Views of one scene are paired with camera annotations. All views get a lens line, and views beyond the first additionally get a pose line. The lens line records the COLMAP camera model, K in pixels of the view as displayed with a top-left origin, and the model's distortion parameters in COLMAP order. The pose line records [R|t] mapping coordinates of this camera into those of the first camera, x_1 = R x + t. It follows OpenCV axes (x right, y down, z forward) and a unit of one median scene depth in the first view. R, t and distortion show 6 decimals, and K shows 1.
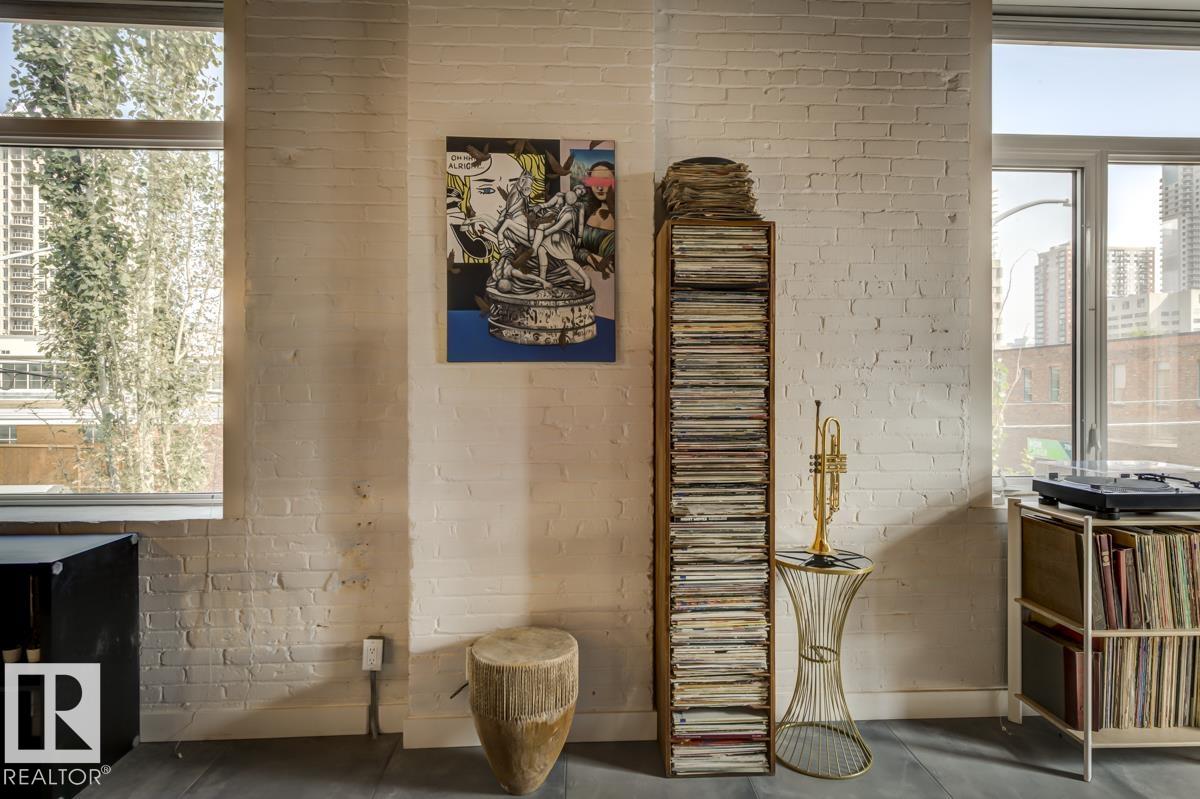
lens RADIAL K [[652.7, 0, 609.1], [0, 652.7, 389.2], [0, 0, 1]] dist [0.008857, -0.003299]
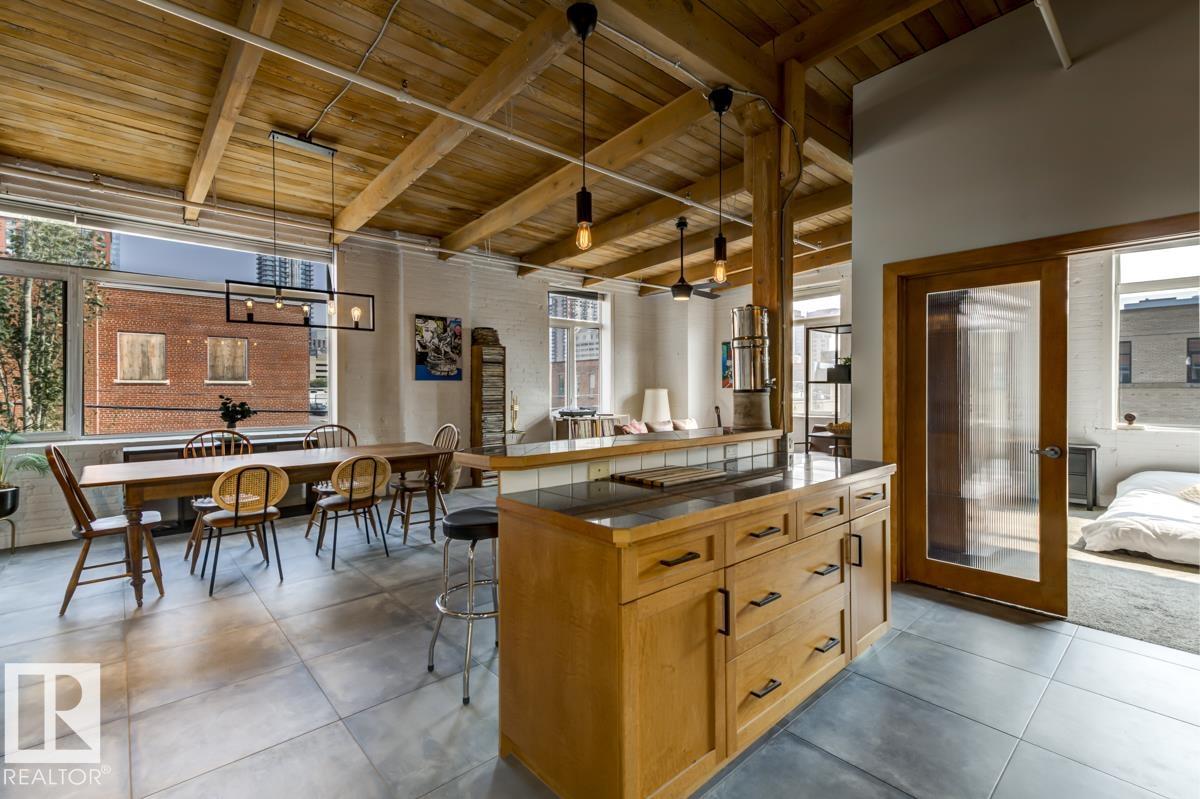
lens RADIAL K [[530.4, 0, 609.1], [0, 530.4, 393.1], [0, 0, 1]] dist [0.016060, -0.000772]
pose [[0.773639, -0.005069, 0.633606, -1.217528], [0.000580, 0.999973, 0.007292, 0.006267], [-0.633626, -0.005274, 0.773621, -1.773872]]
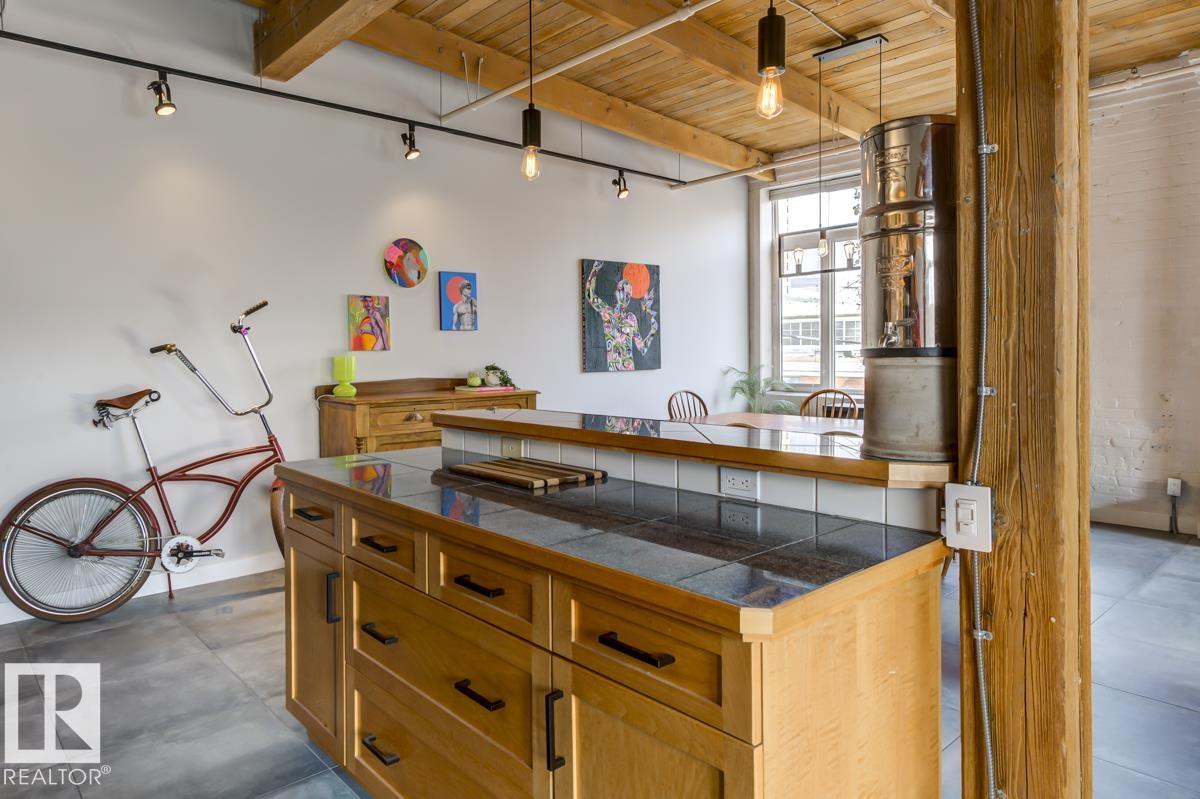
lens RADIAL K [[746.6, 0, 552.4], [0, 746.6, 361.7], [0, 0, 1]] dist [0.015528, -0.004221]
pose [[0.610070, 0.007868, -0.792309, 0.243887], [0.010351, 0.999786, 0.017899, 0.002721], [0.792280, -0.019121, 0.609858, -1.667350]]
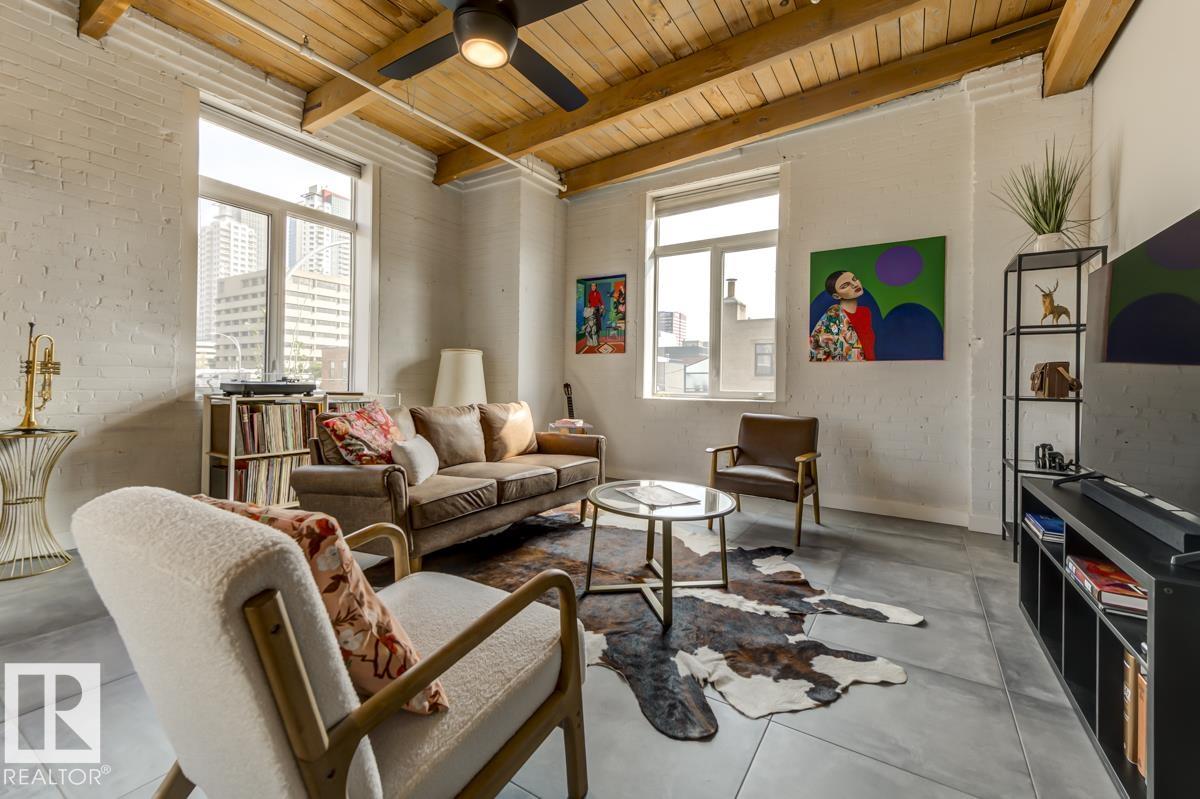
lens RADIAL K [[500.9, 0, 591.2], [0, 500.9, 382.2], [0, 0, 1]] dist [0.010697, -0.000993]
pose [[0.582632, 0.010142, 0.812673, 0.140552], [-0.016998, 0.999855, -0.000292, 0.127424], [-0.812559, -0.013644, 0.582720, -0.625713]]
